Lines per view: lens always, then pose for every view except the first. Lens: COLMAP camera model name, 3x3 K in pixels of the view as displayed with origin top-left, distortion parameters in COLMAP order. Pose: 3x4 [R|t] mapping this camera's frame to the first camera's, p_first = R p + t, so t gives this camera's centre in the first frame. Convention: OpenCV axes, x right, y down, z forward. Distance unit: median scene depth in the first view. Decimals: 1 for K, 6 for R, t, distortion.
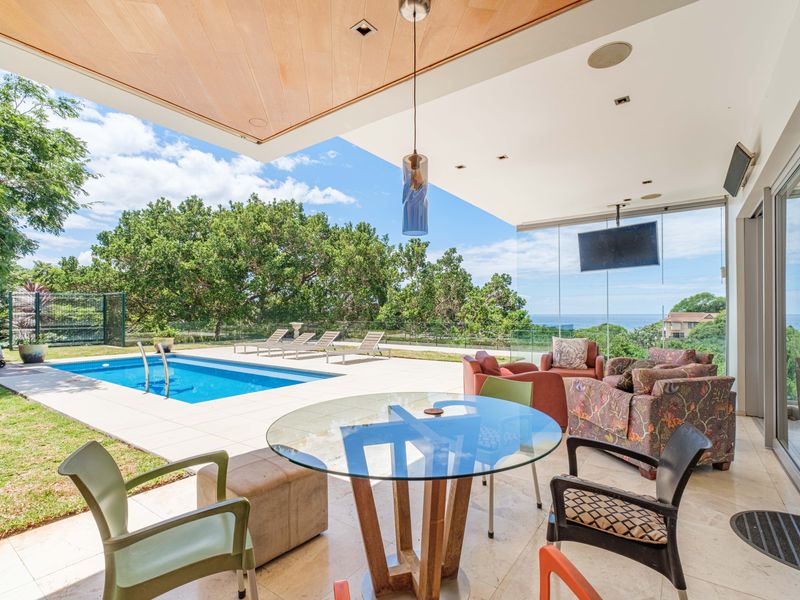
lens RADIAL K [[407.5, 0, 399.7], [0, 407.5, 316.9], [0, 0, 1]] dist [0.012047, -0.000745]
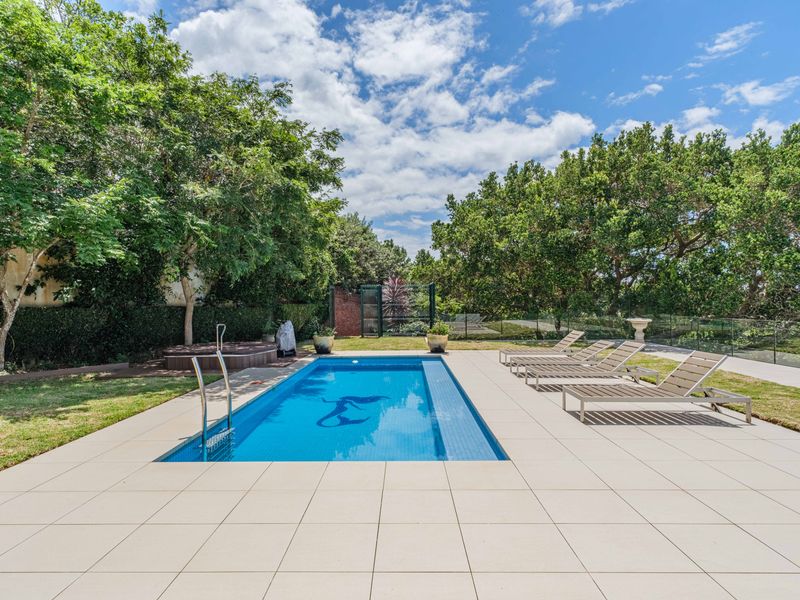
lens RADIAL K [[444.6, 0, 400.0], [0, 444.6, 300.0], [0, 0, 1]] dist [-0.002830, -0.001003]
pose [[0.572774, -0.009888, -0.819653, 0.087997], [0.000445, 0.999931, -0.011752, -0.006193], [0.819713, 0.006367, 0.572739, 0.302106]]
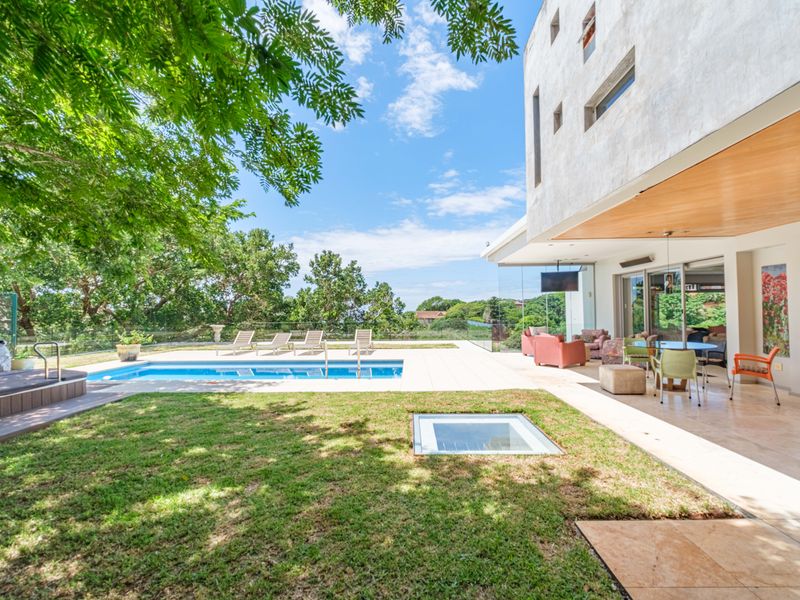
lens RADIAL K [[407.5, 0, 399.7], [0, 407.5, 316.9], [0, 0, 1]] dist [0.012047, -0.000745]
pose [[0.831603, -0.012816, 0.555223, -0.431041], [0.011507, 0.999917, 0.005846, -0.006602], [-0.555252, 0.001528, 0.831681, -0.073149]]
